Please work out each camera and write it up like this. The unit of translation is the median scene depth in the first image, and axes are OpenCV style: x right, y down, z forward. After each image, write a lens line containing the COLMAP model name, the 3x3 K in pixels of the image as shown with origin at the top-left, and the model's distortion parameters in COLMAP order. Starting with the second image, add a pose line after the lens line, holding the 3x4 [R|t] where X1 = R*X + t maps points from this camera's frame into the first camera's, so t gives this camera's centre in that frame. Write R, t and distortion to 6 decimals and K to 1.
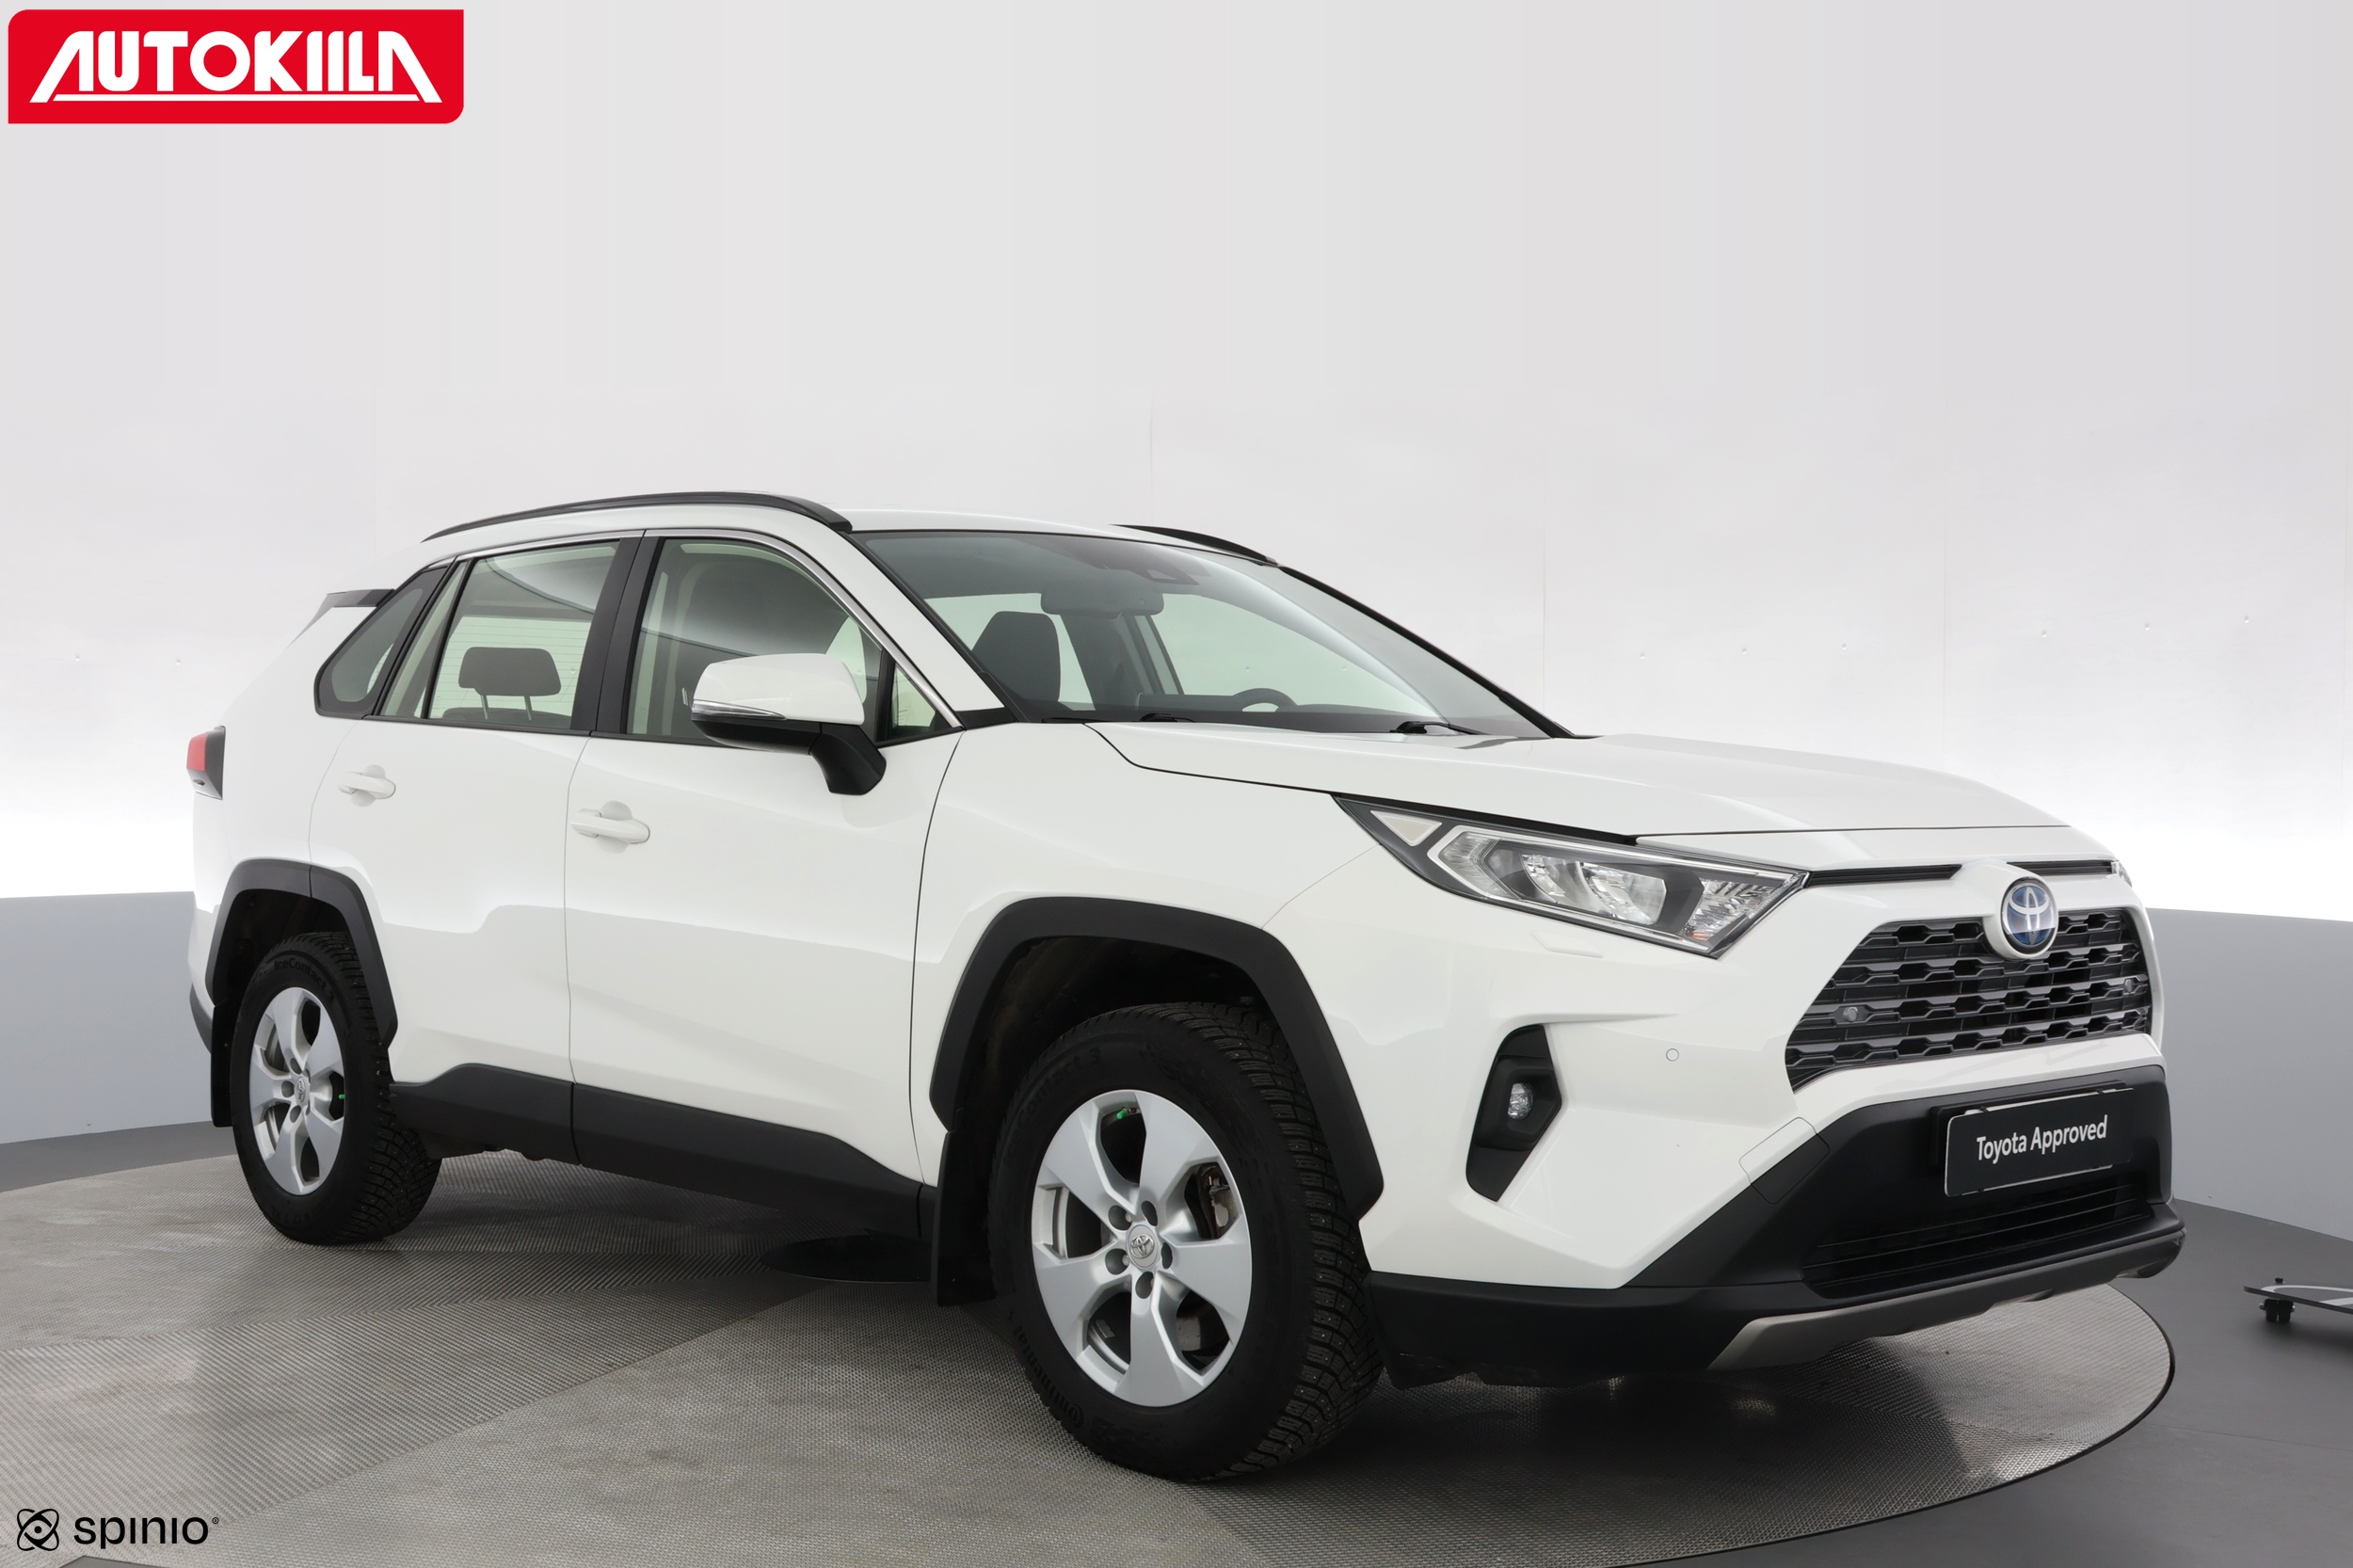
lens RADIAL K [[2019.4, 0, 1176.5], [0, 2019.4, 784.0], [0, 0, 1]] dist [-0.004606, -0.003718]
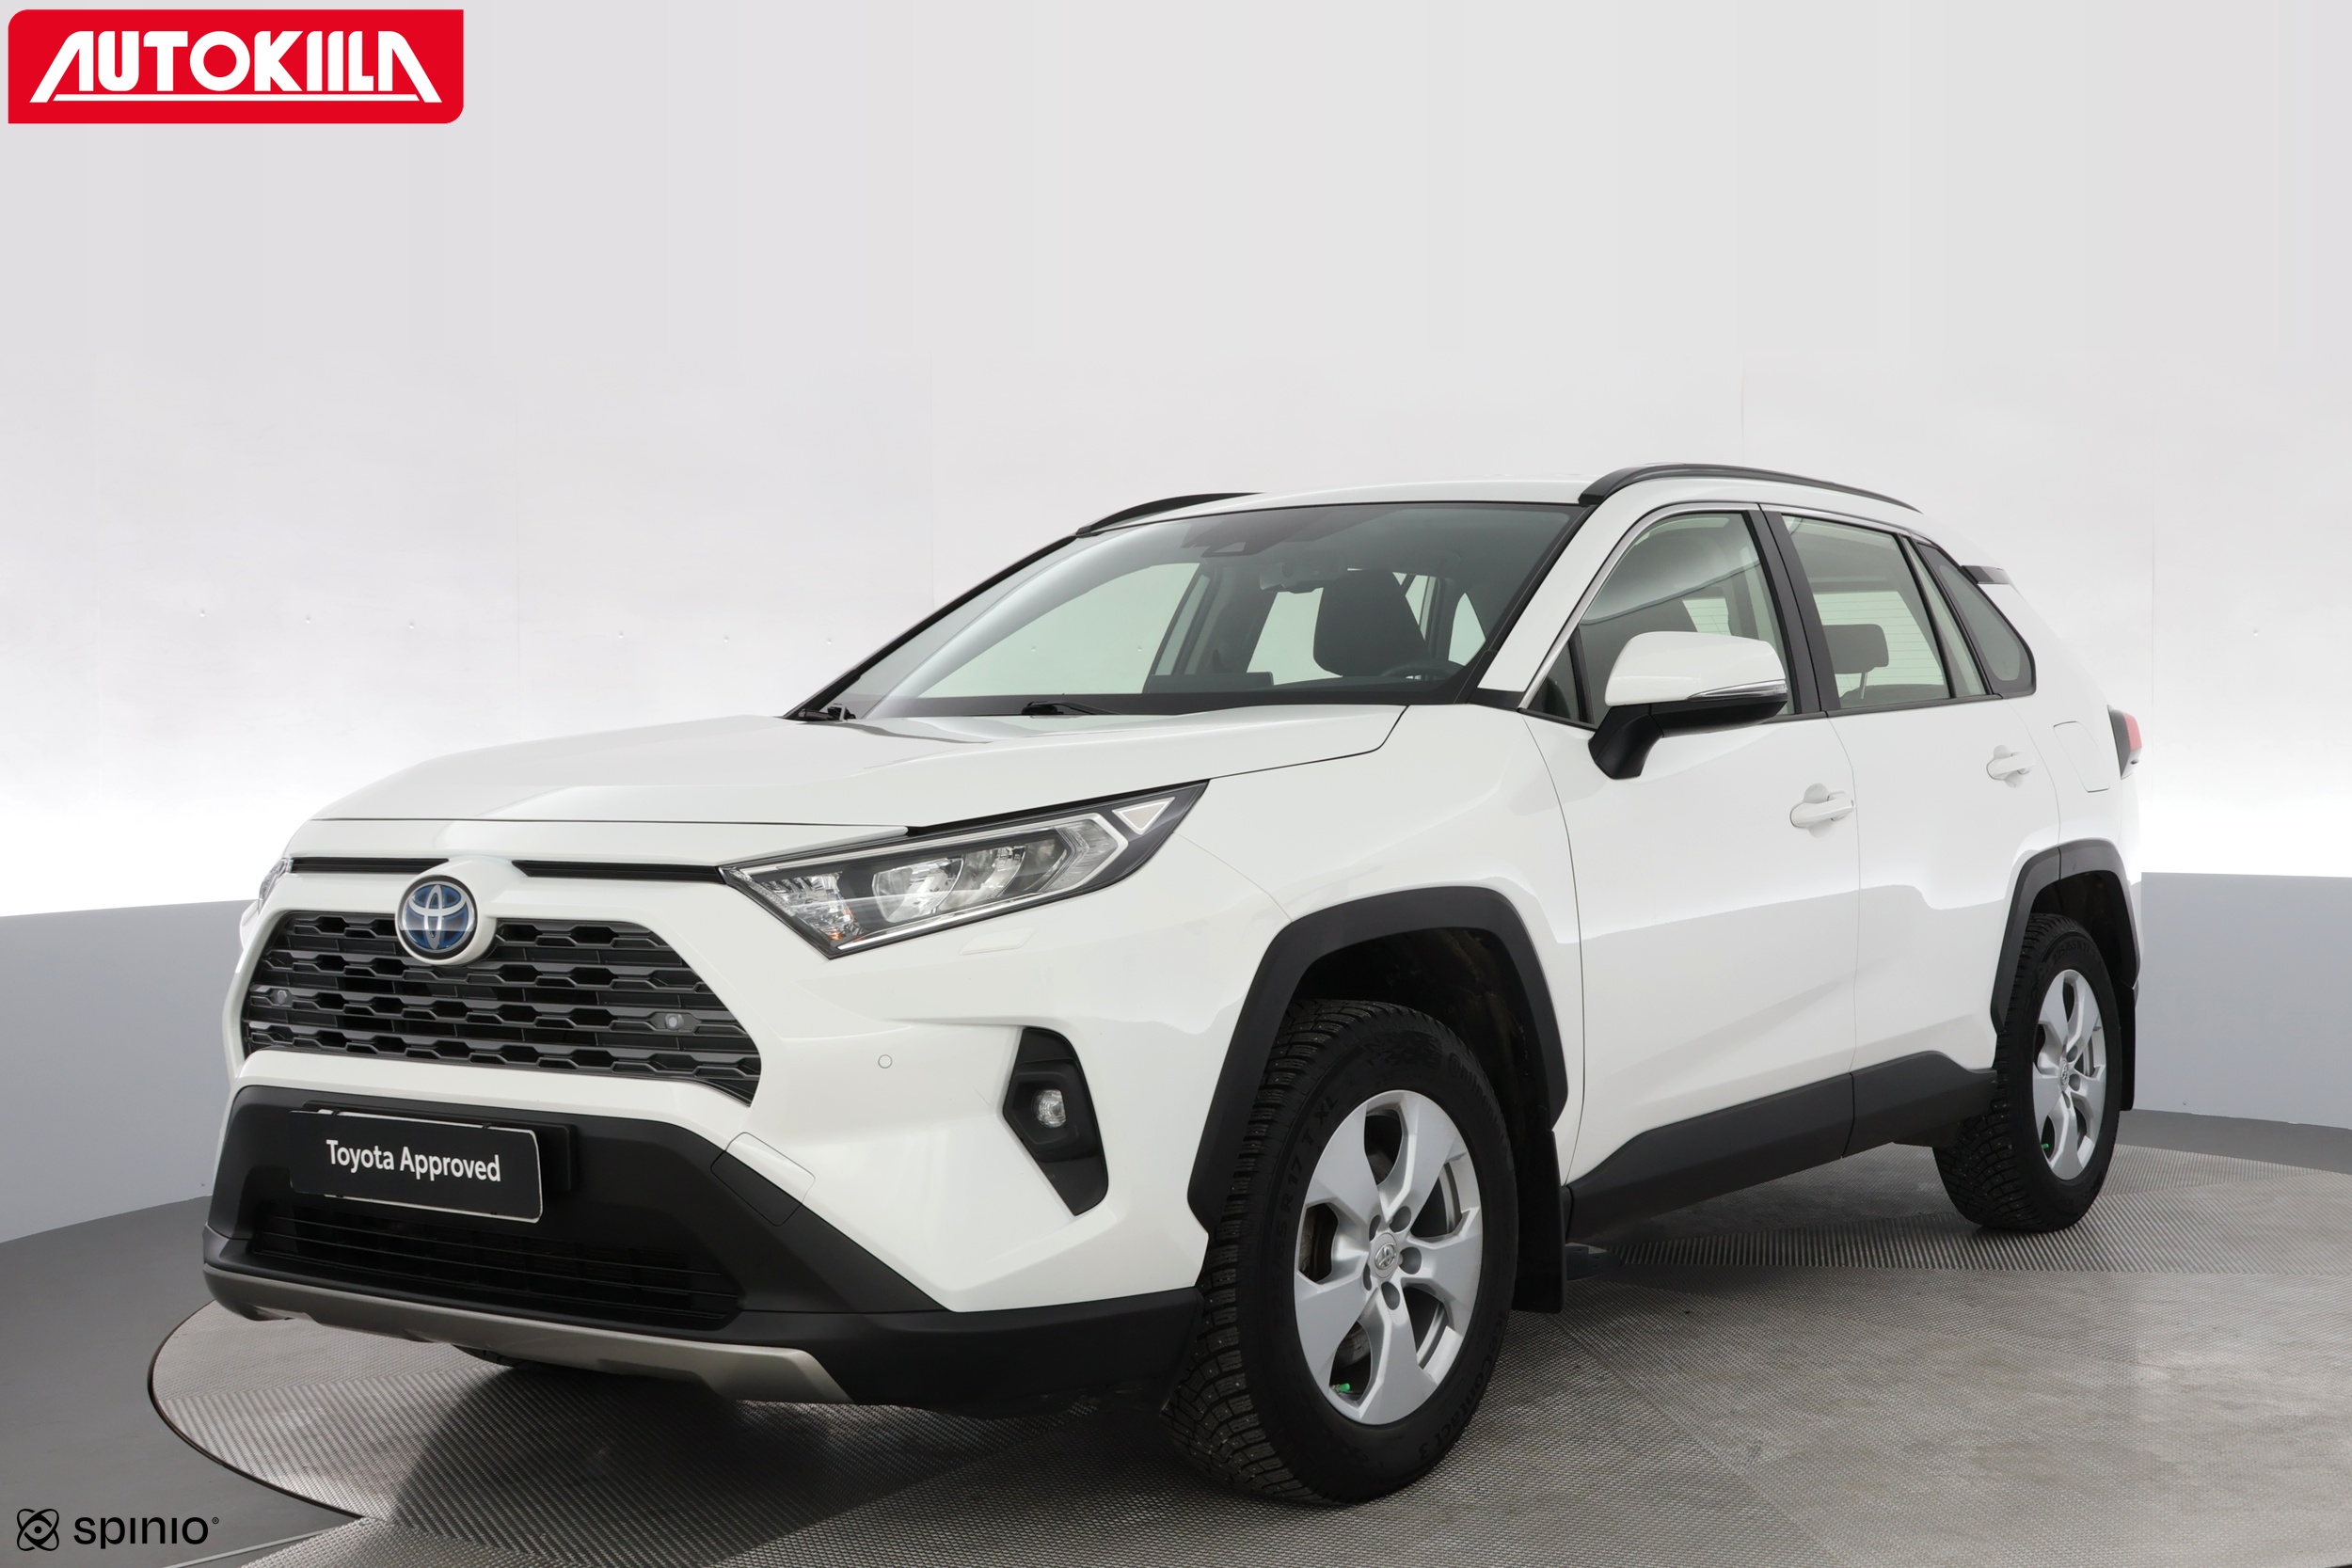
lens RADIAL K [[1955.6, 0, 1176.0], [0, 1955.6, 784.0], [0, 0, 1]] dist [0.010256, 0.006826]
pose [[0.481921, -0.004365, -0.876204, 1.360935], [0.013182, 0.999911, 0.002269, 0.007956], [0.876115, -0.012643, 0.481936, 0.870797]]
